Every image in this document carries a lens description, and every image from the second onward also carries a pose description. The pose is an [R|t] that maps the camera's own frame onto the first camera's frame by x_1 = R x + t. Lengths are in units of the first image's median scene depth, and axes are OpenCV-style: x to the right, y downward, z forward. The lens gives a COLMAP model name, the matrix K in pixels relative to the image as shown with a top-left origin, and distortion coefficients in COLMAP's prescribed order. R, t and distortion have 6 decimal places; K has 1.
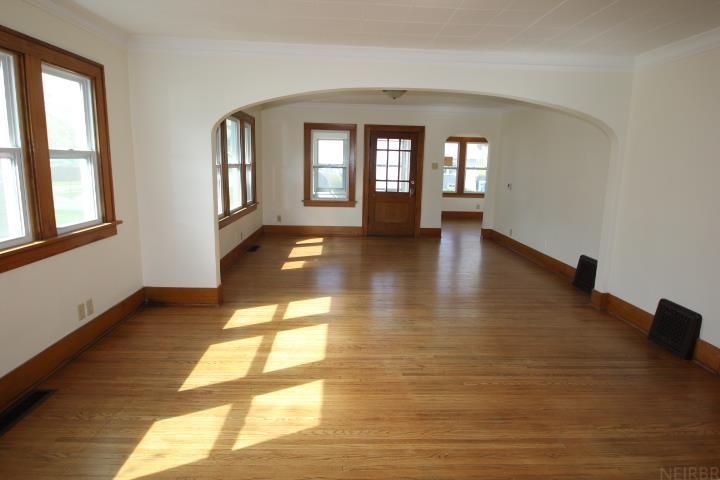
lens RADIAL K [[414.0, 0, 357.9], [0, 414.0, 231.6], [0, 0, 1]] dist [-0.014366, -0.006203]
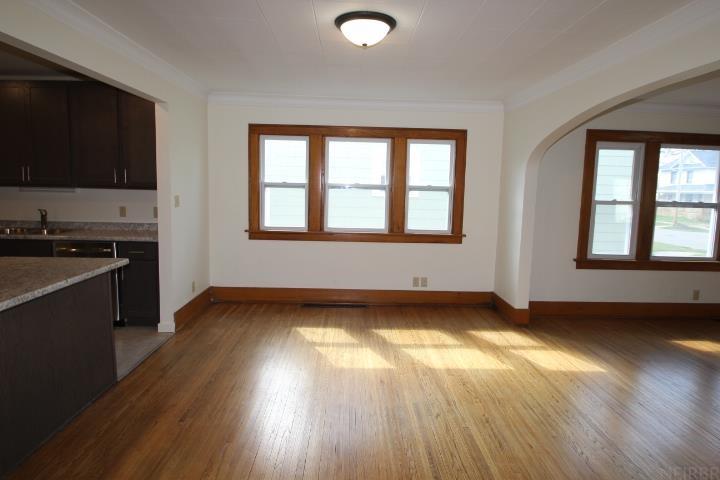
lens RADIAL K [[414.0, 0, 360.3], [0, 414.0, 231.3], [0, 0, 1]] dist [-0.014366, -0.006203]
pose [[-0.011133, 0.083961, -0.996407, 0.378733], [-0.192075, 0.977733, 0.084533, -0.039900], [0.981317, 0.192326, 0.005242, 0.284229]]
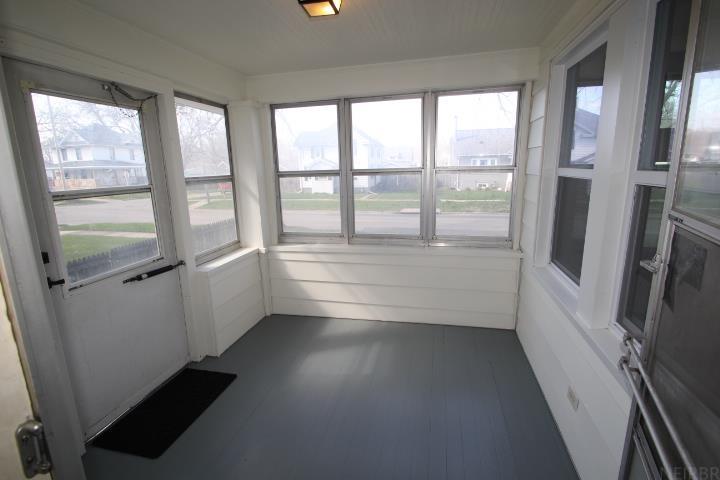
lens RADIAL K [[336.1, 0, 360.4], [0, 336.1, 237.6], [0, 0, 1]] dist [0.007122, -0.011359]
pose [[0.964166, 0.018032, -0.264685, 0.087006], [-0.007485, 0.999139, 0.040802, -0.158835], [0.265193, -0.037358, 0.963471, 0.963647]]
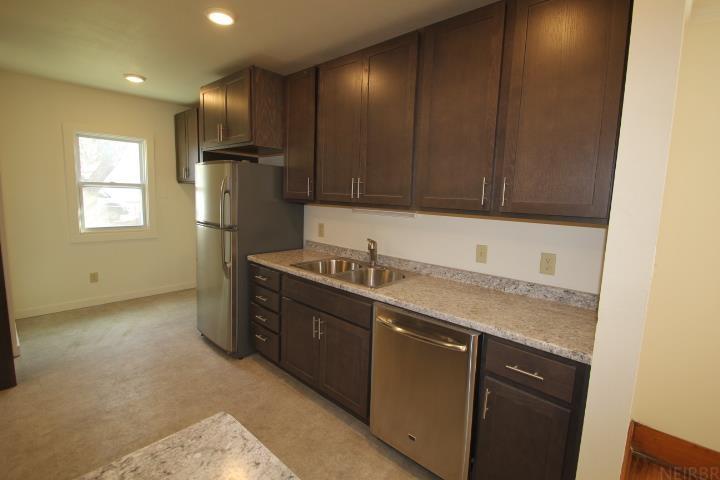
lens RADIAL K [[336.1, 0, 361.7], [0, 336.1, 235.1], [0, 0, 1]] dist [0.007122, -0.011359]
pose [[-0.698247, 0.041225, -0.714669, 0.064902], [-0.169145, 0.960571, 0.220668, -0.011618], [0.695587, 0.274963, -0.663743, 0.063562]]
